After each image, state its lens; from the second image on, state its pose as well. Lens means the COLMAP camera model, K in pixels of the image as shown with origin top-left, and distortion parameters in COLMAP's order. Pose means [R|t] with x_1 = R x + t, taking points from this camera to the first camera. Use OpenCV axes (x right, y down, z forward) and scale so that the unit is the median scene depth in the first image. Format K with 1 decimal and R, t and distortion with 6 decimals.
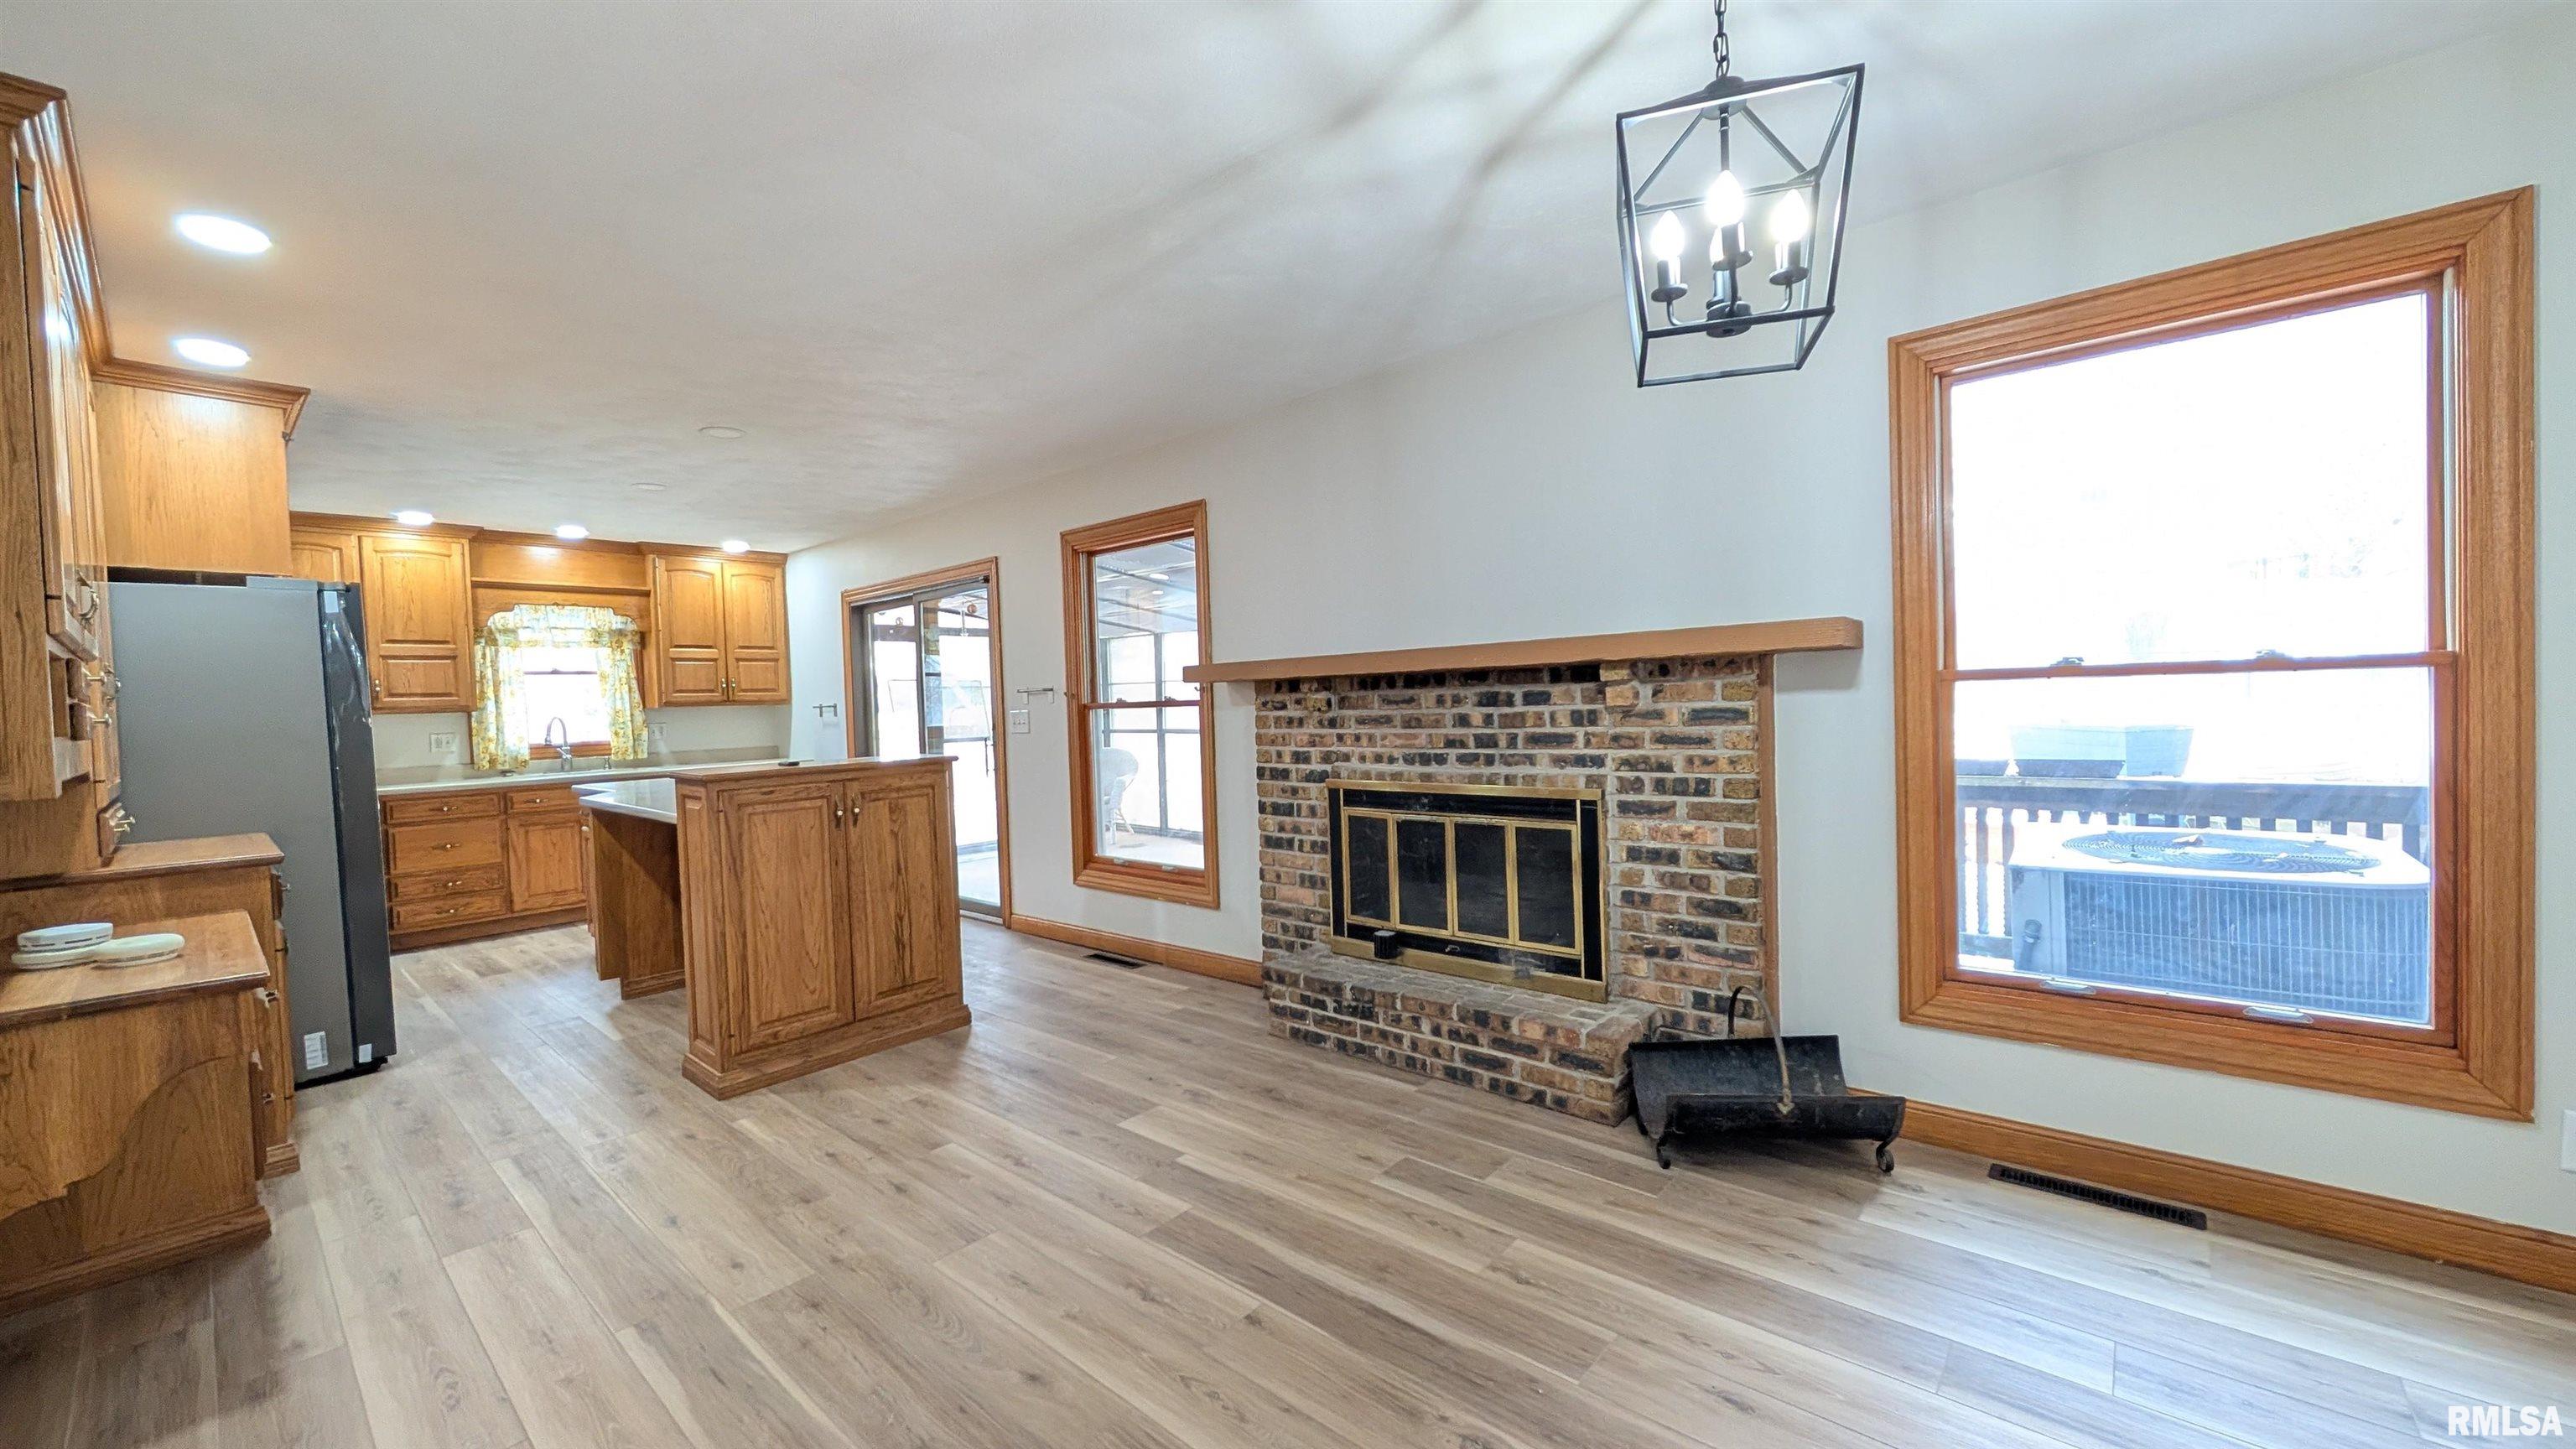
lens RADIAL K [[967.8, 0, 1292.1], [0, 967.8, 729.8], [0, 0, 1]] dist [-0.001504, 0.000881]
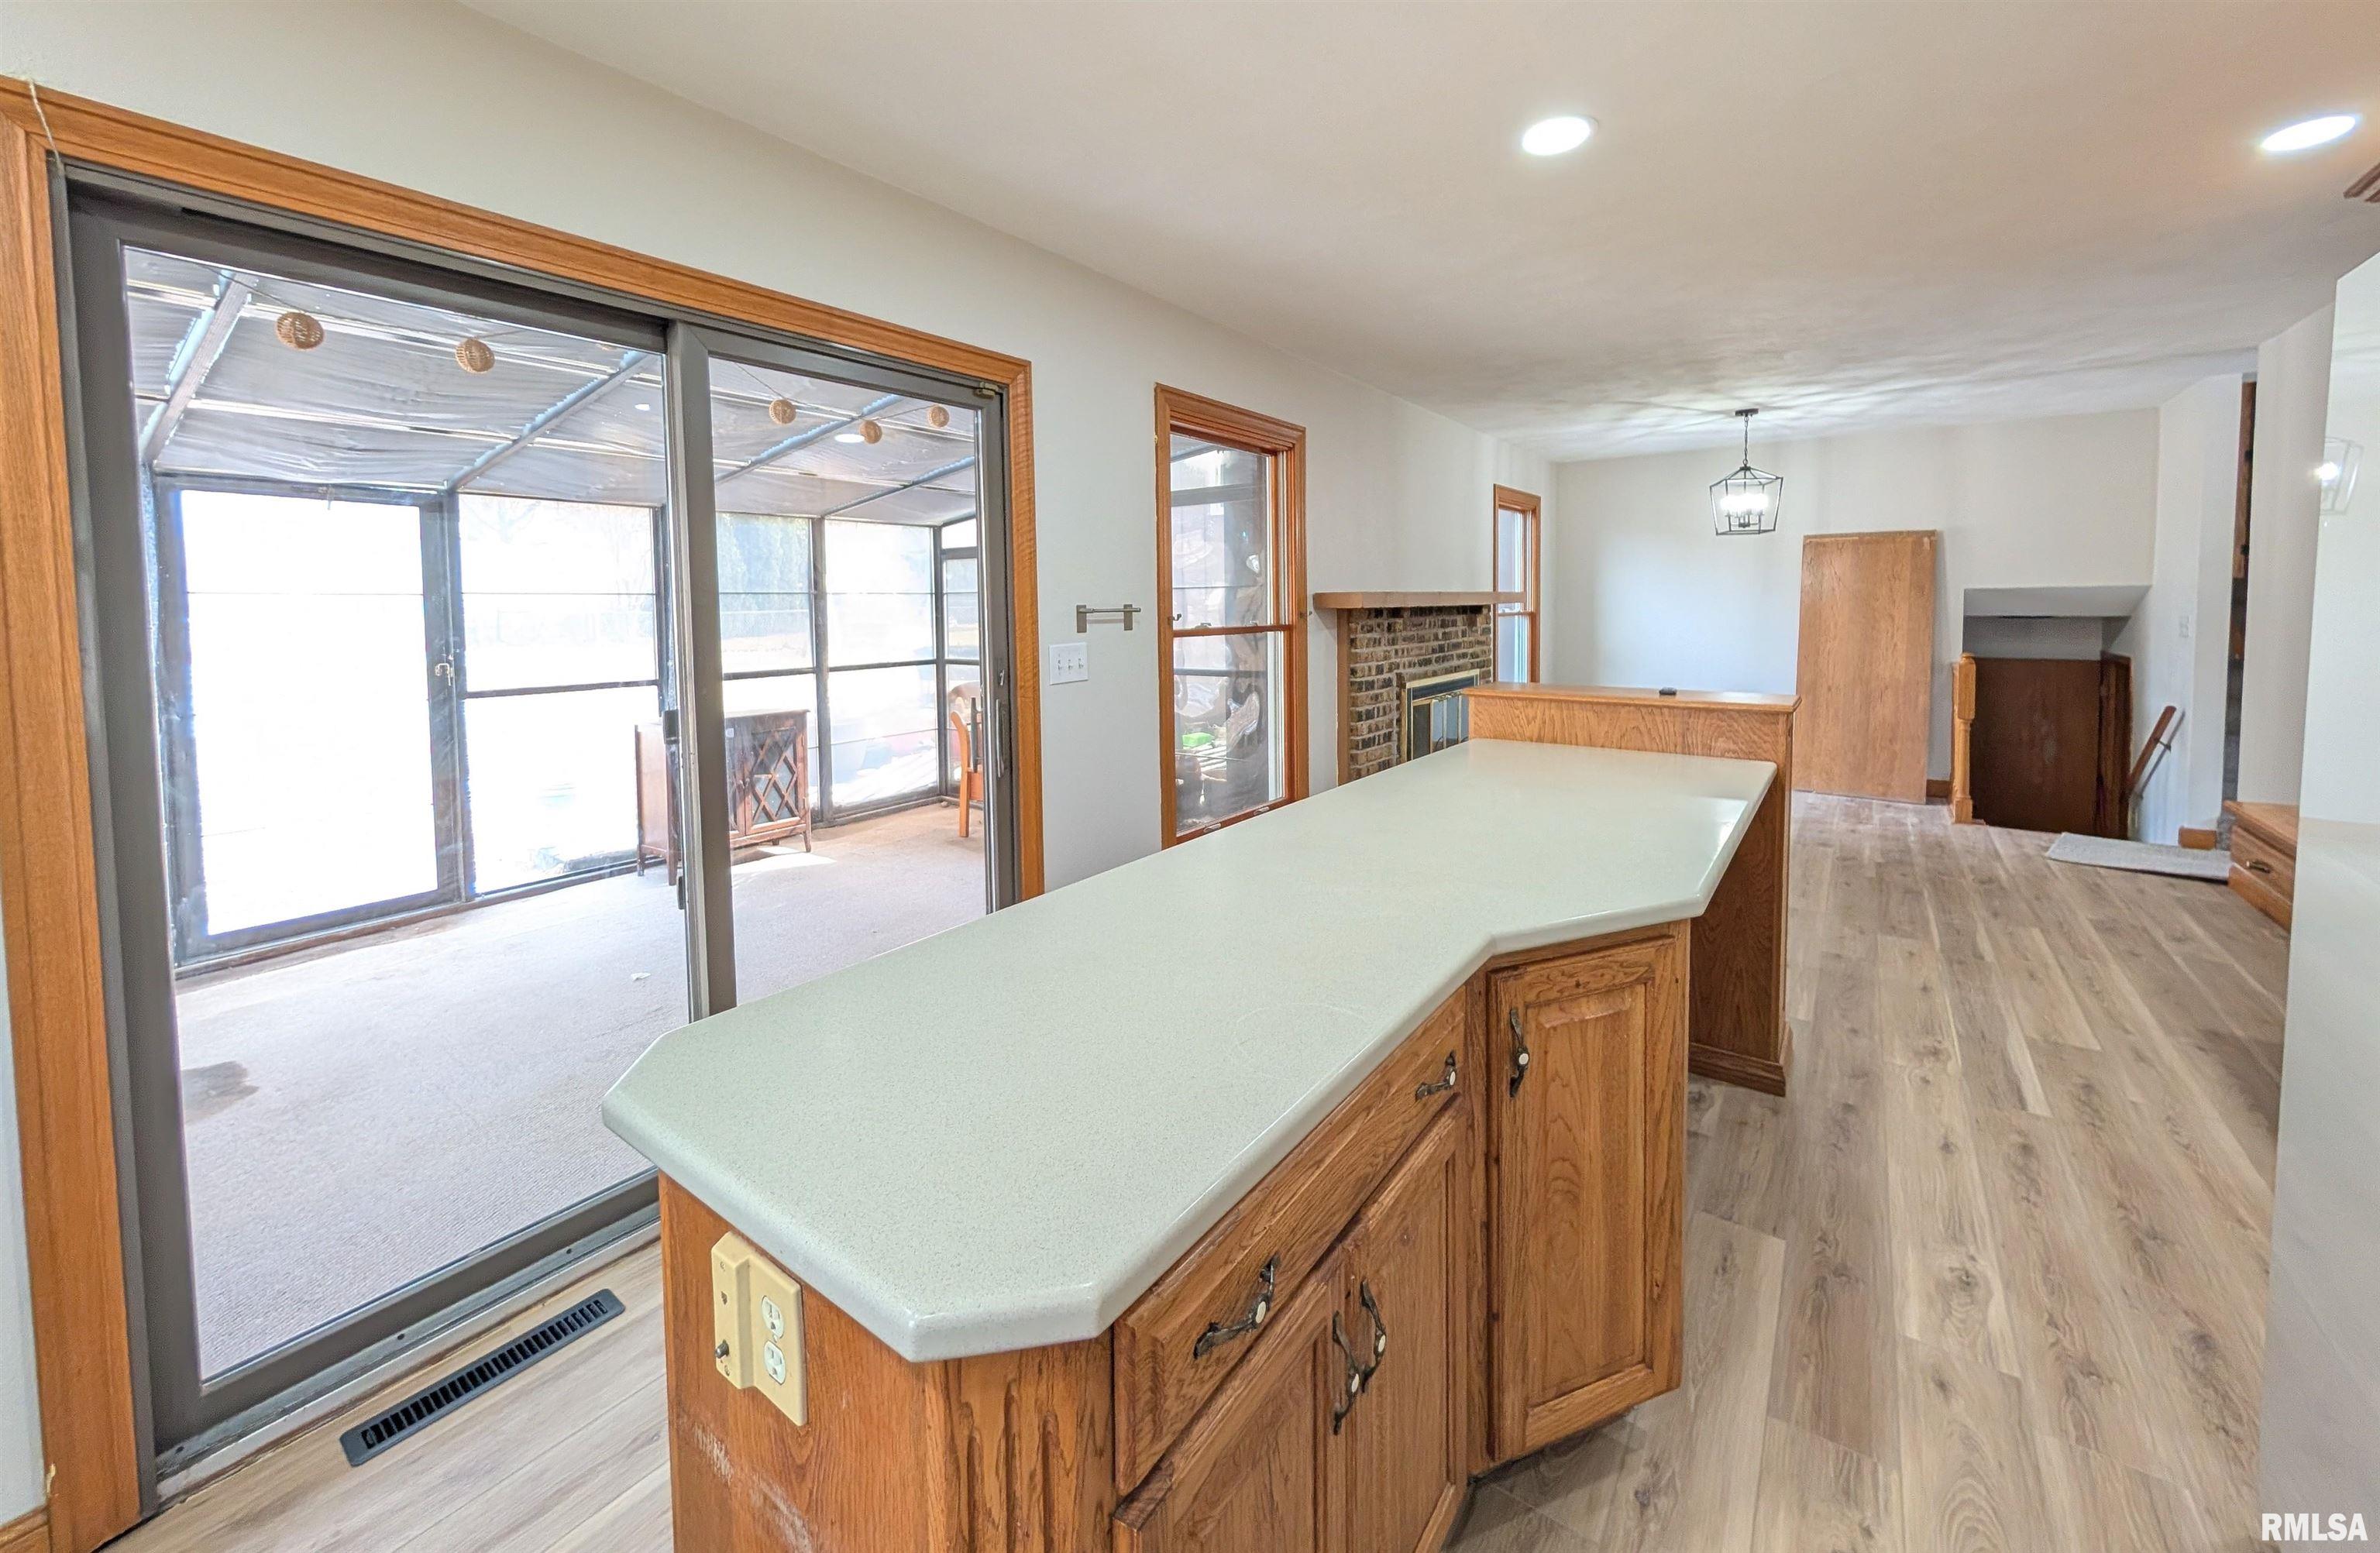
lens RADIAL K [[908.5, 0, 1215.4], [0, 908.5, 644.7], [0, 0, 1]] dist [-0.000324, 0.000102]
pose [[-0.097022, -0.011832, 0.995212, -1.265952], [0.047436, 0.998738, 0.016498, -0.037563], [-0.994151, 0.048810, -0.096338, 1.460524]]
